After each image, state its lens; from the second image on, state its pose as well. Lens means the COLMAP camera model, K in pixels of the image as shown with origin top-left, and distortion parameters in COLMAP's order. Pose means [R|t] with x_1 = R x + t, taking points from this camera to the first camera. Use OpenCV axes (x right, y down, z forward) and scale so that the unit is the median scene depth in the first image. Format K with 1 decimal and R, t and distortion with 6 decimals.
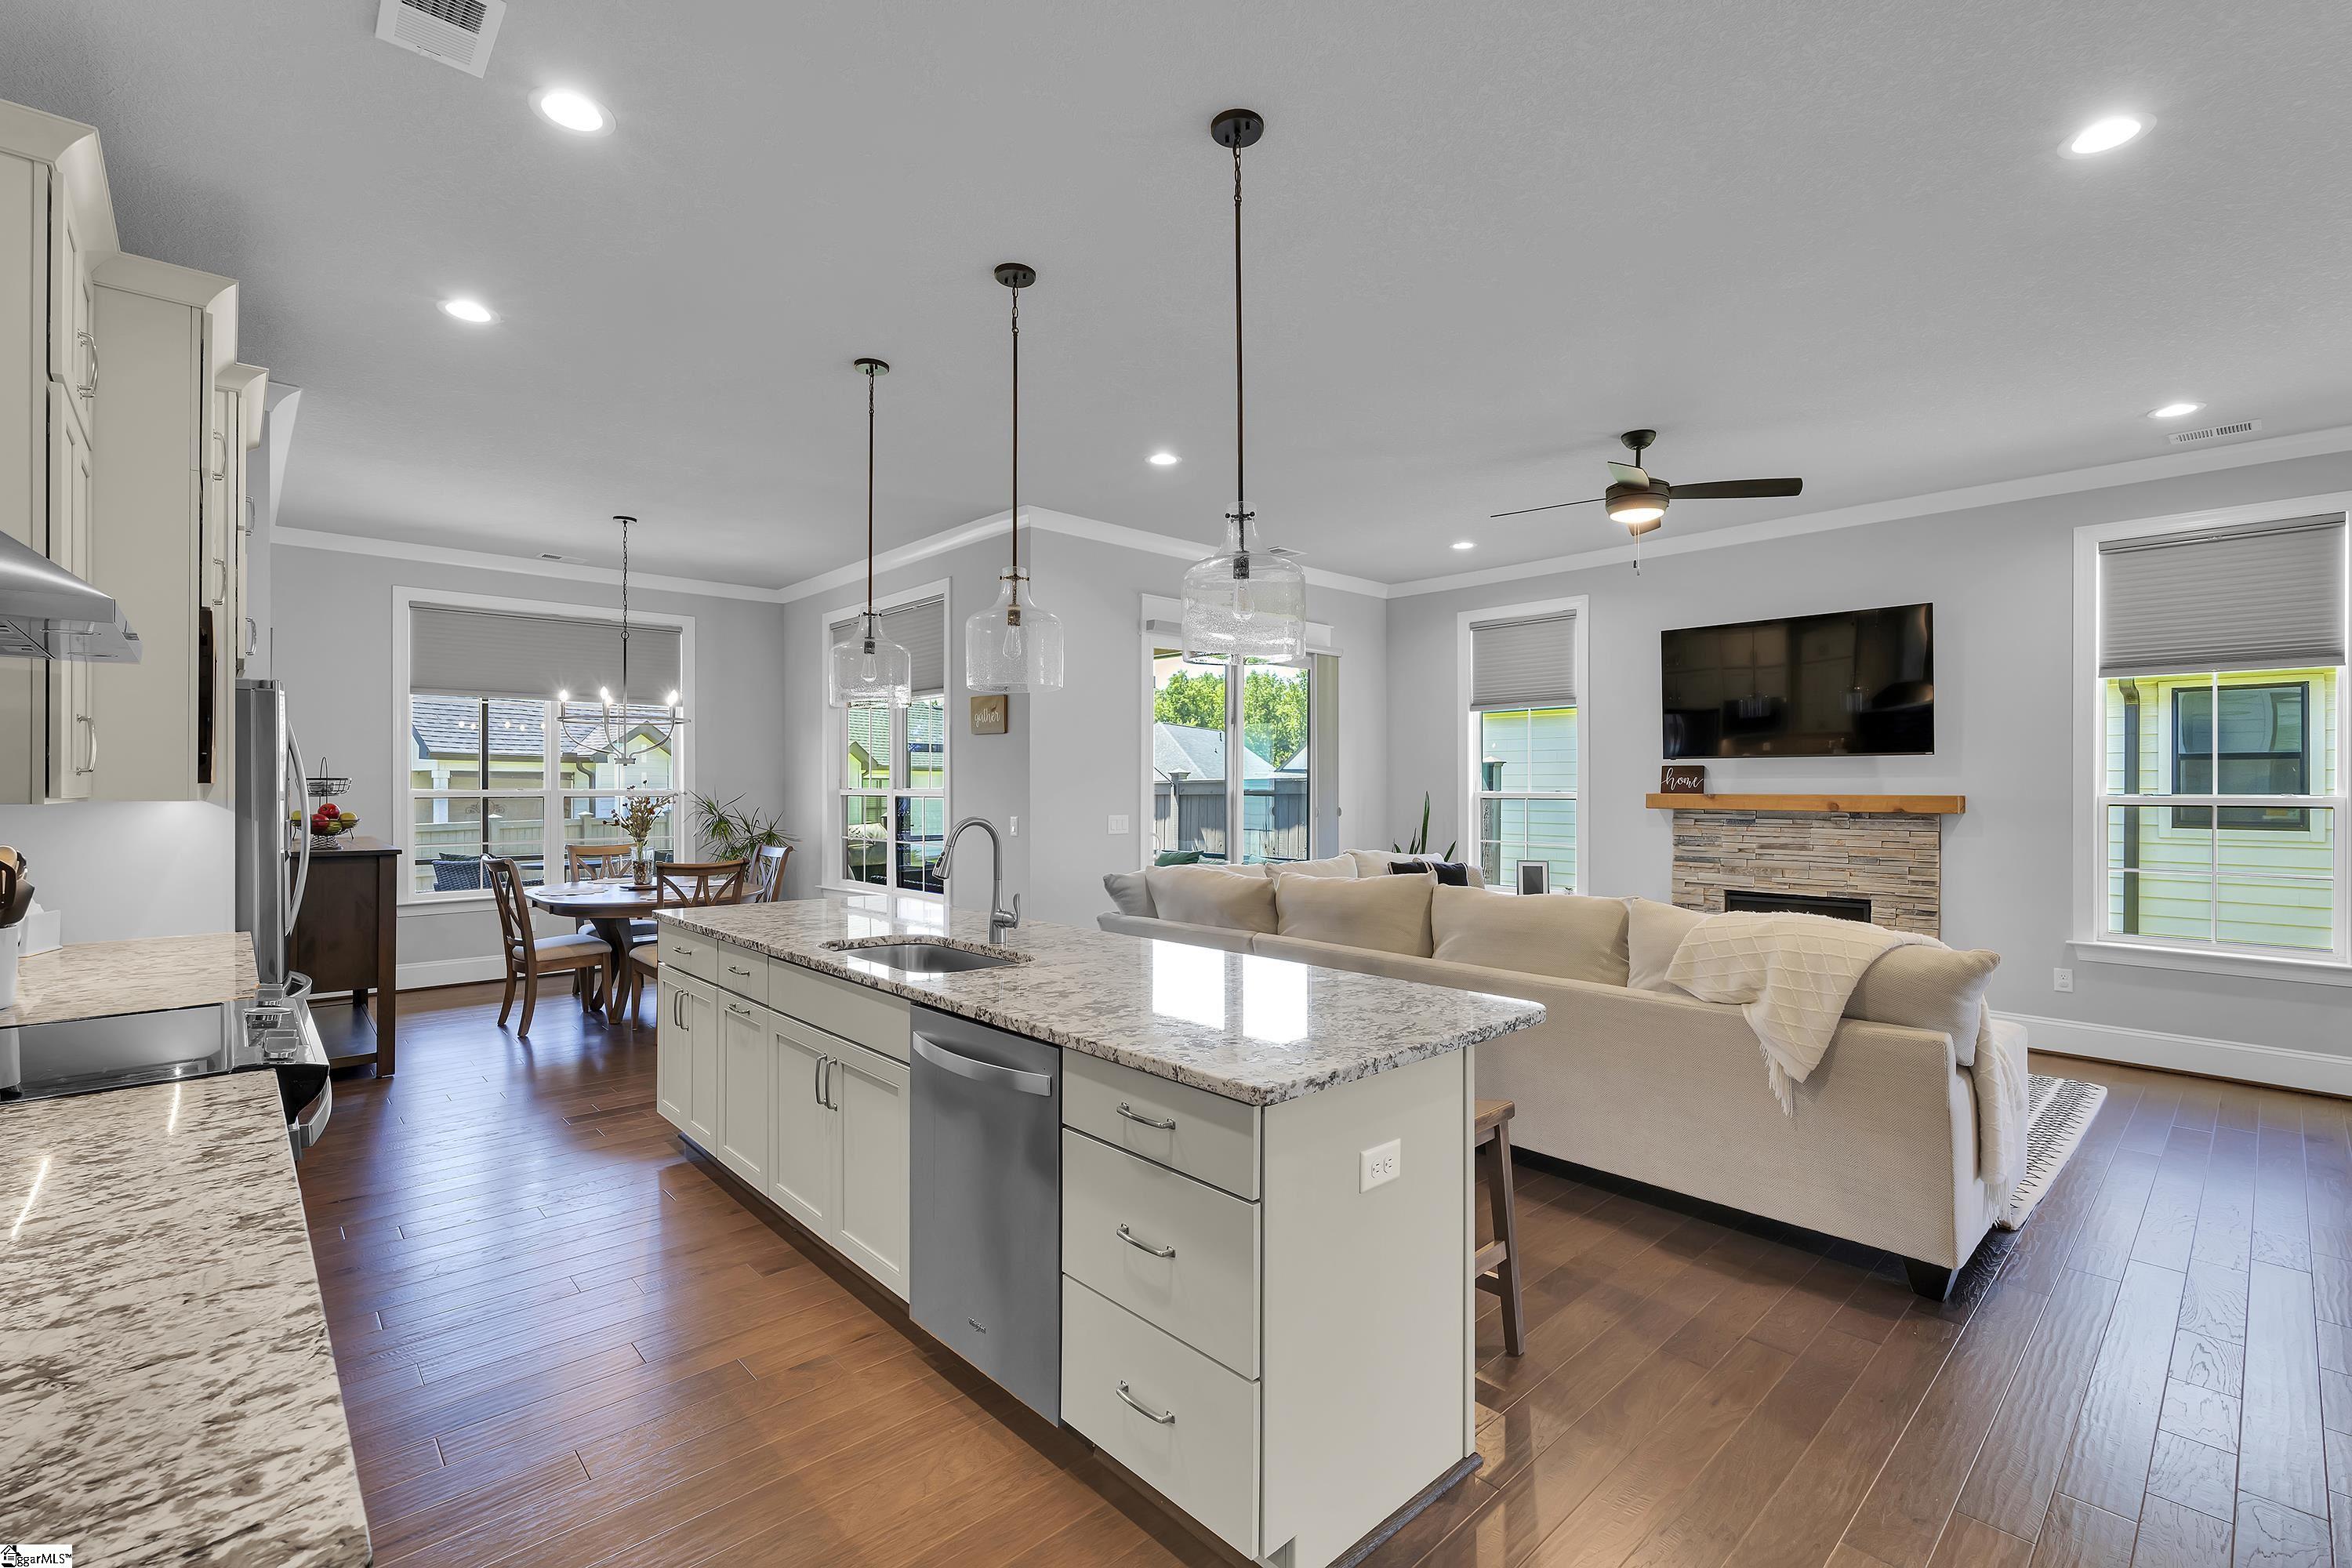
lens RADIAL K [[1027.2, 0, 1121.4], [0, 1027.2, 792.7], [0, 0, 1]] dist [-0.000892, -0.000400]
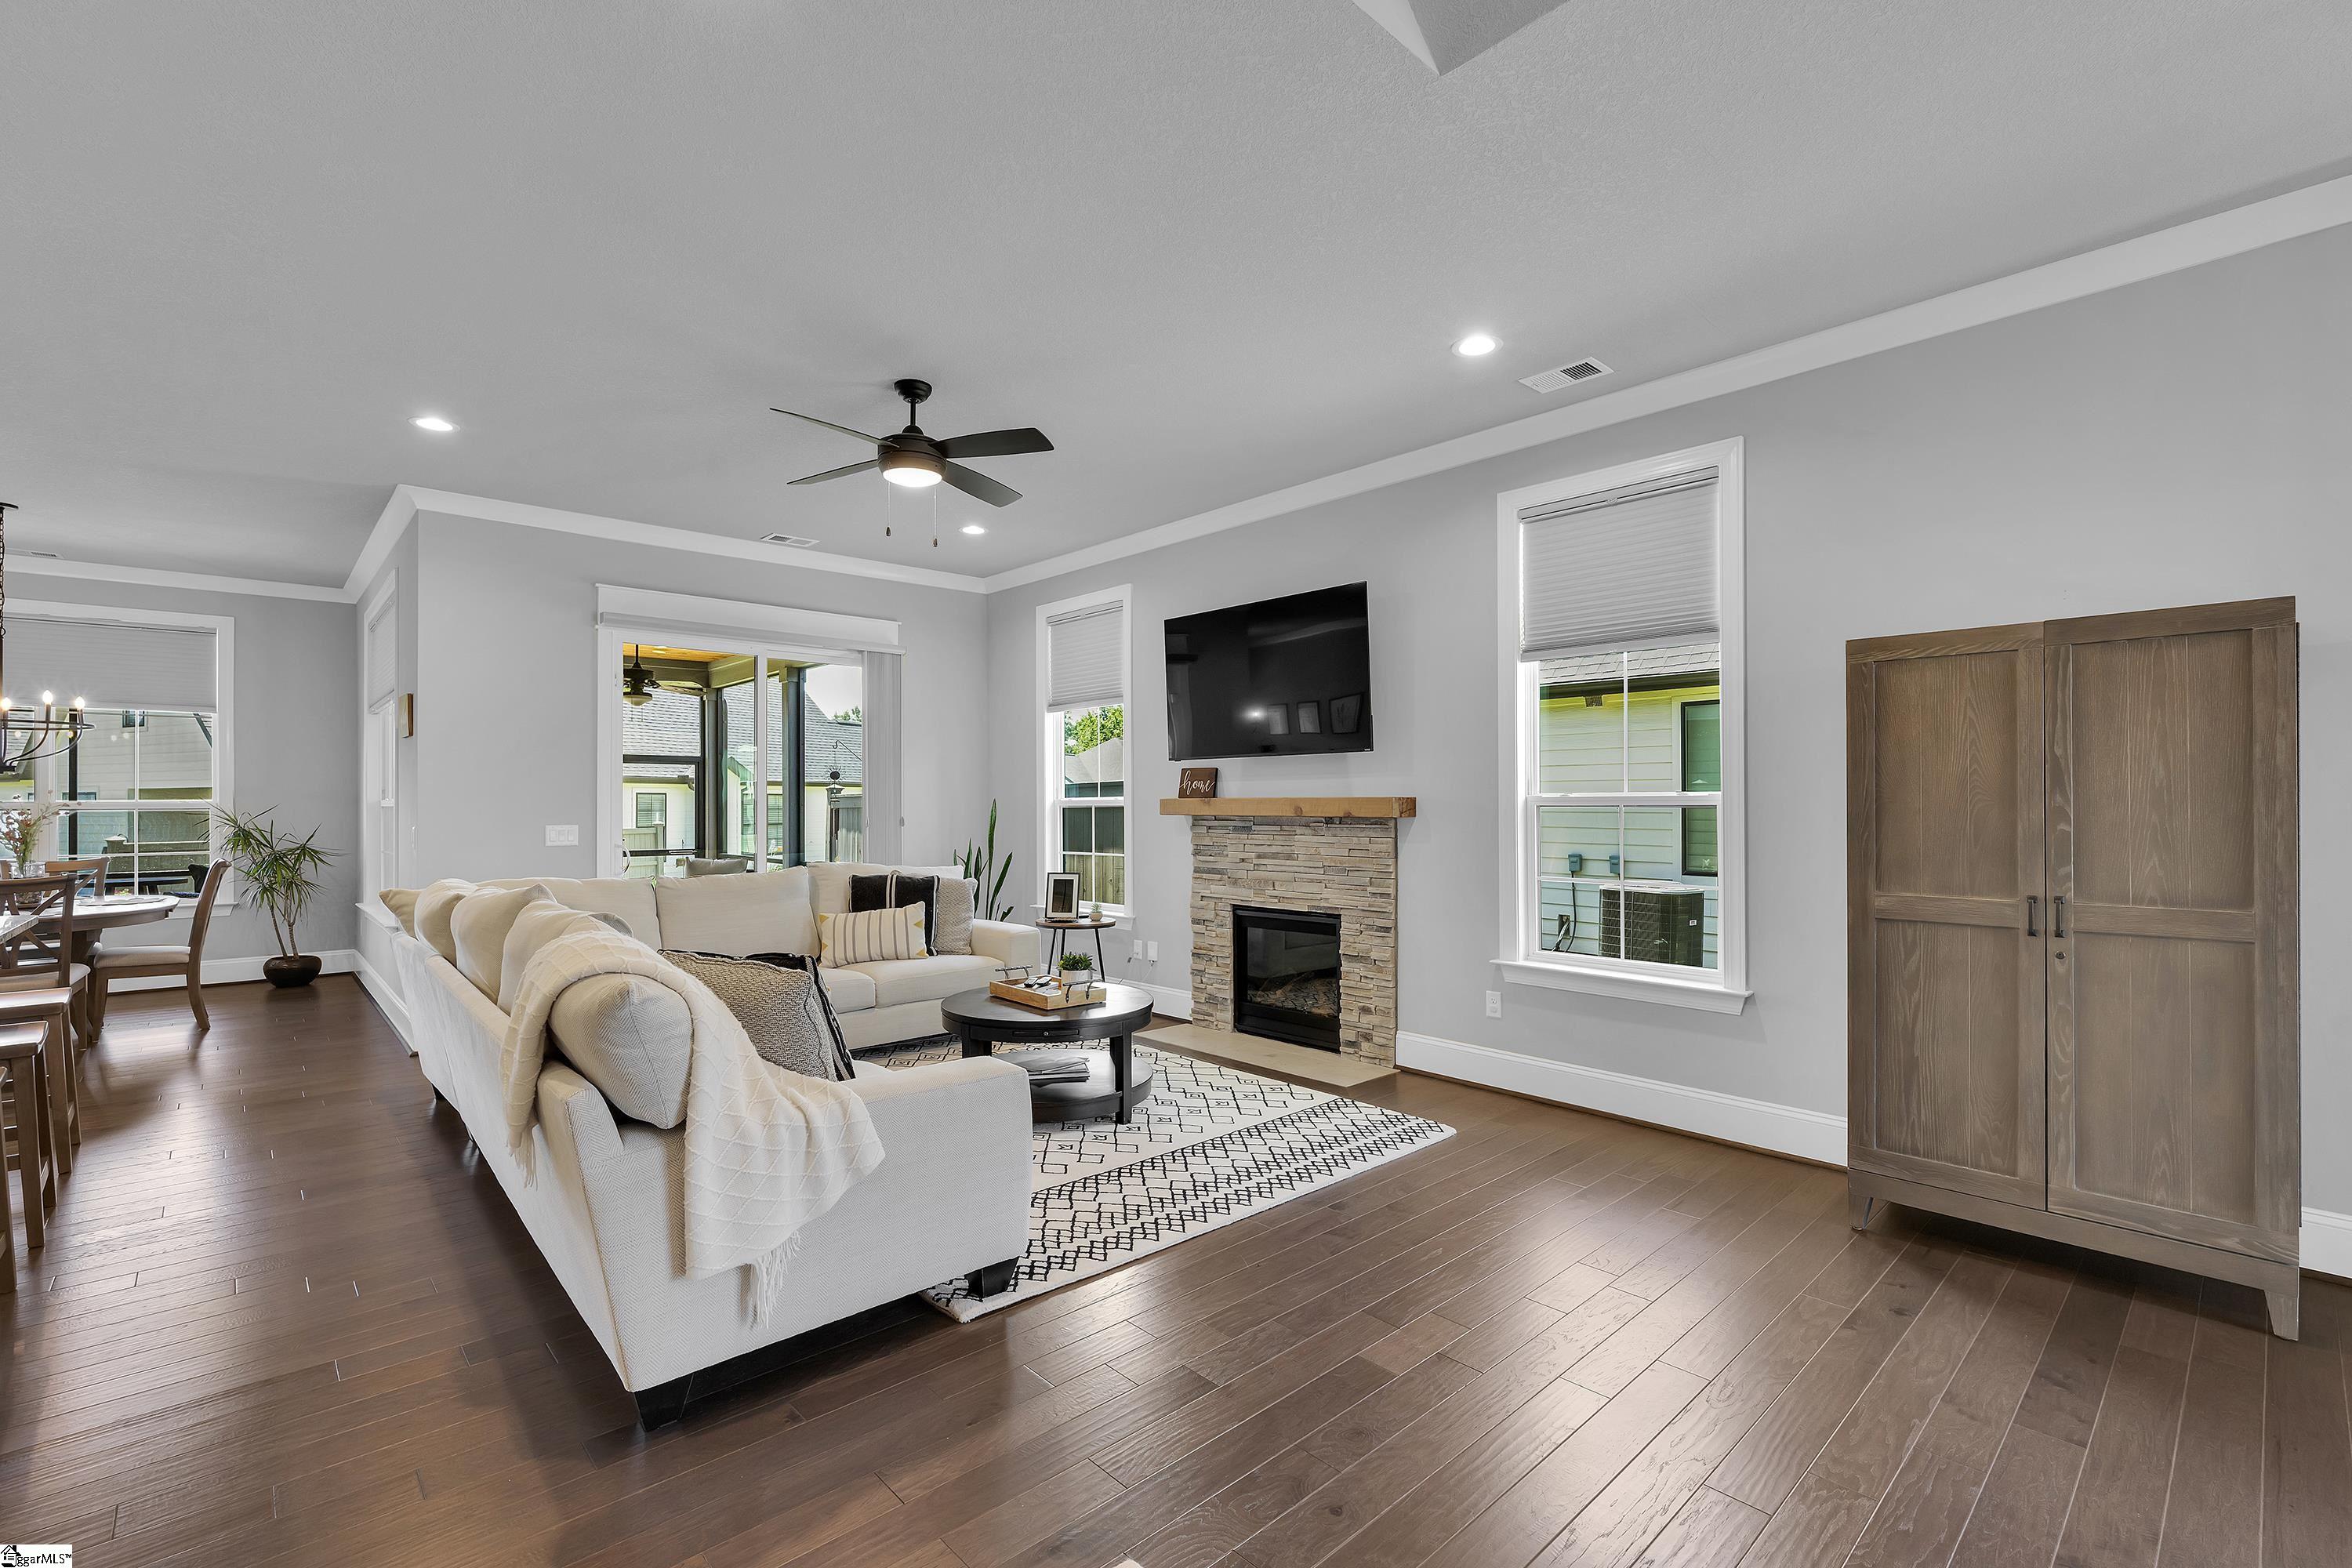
lens RADIAL K [[1027.2, 0, 1103.5], [0, 1027.2, 795.3], [0, 0, 1]] dist [-0.000892, -0.000400]
pose [[0.999984, -0.005001, -0.002728, 0.480360], [0.004959, 0.999872, -0.015220, 0.011743], [0.002804, 0.015206, 0.999880, 0.092424]]
